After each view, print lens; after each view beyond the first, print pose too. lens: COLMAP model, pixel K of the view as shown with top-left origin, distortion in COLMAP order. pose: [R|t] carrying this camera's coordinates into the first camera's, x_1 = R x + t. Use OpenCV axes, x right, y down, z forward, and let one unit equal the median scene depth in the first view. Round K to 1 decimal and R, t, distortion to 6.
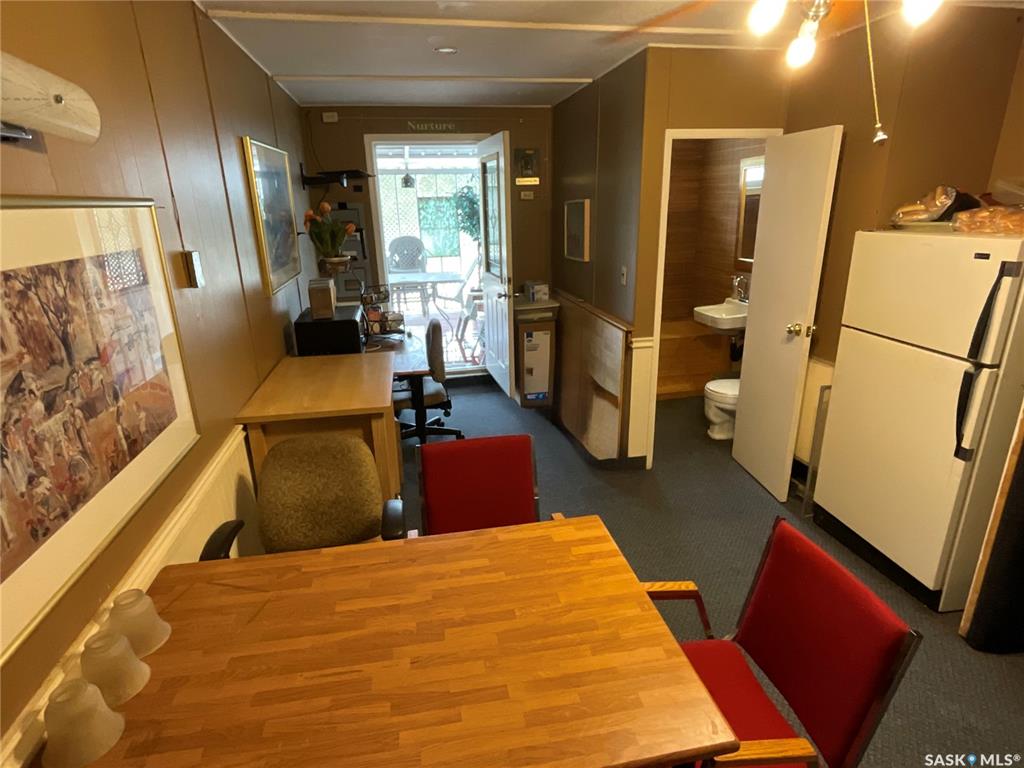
lens RADIAL K [[555.8, 0, 508.6], [0, 555.8, 385.3], [0, 0, 1]] dist [0.003409, 0.001305]
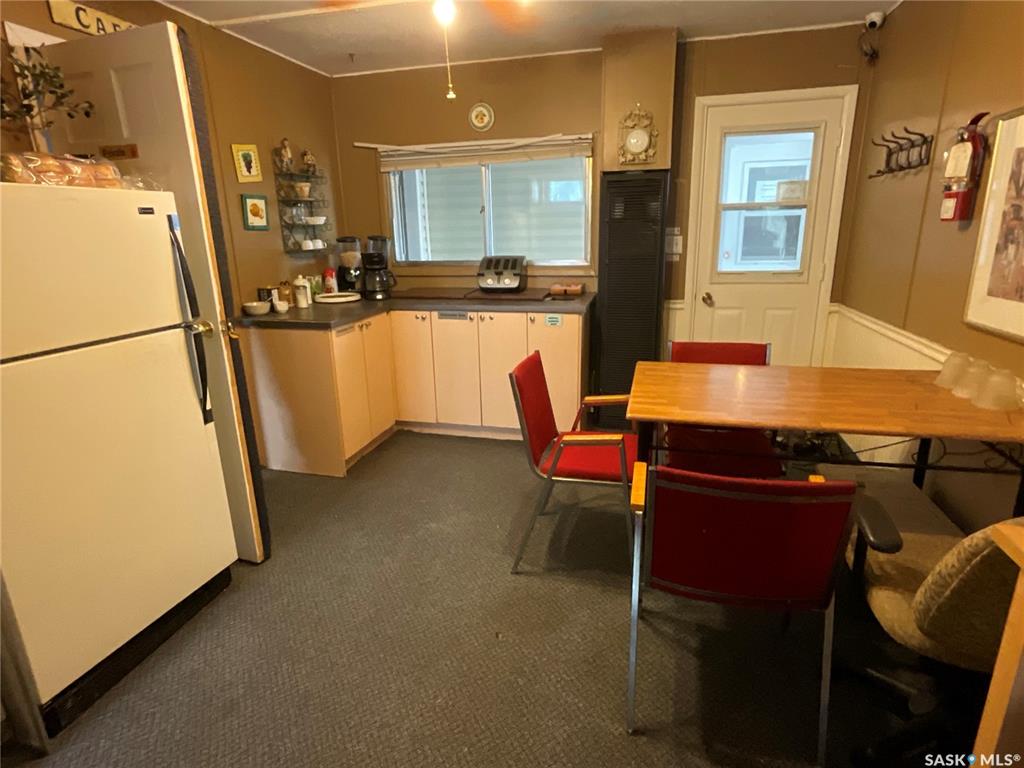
lens RADIAL K [[555.8, 0, 509.1], [0, 555.8, 381.9], [0, 0, 1]] dist [0.003409, 0.001305]
pose [[-0.901673, -0.069500, 0.426796, -0.076792], [0.179383, 0.837948, 0.515427, -0.360466], [-0.393456, 0.541306, -0.743088, 1.594374]]
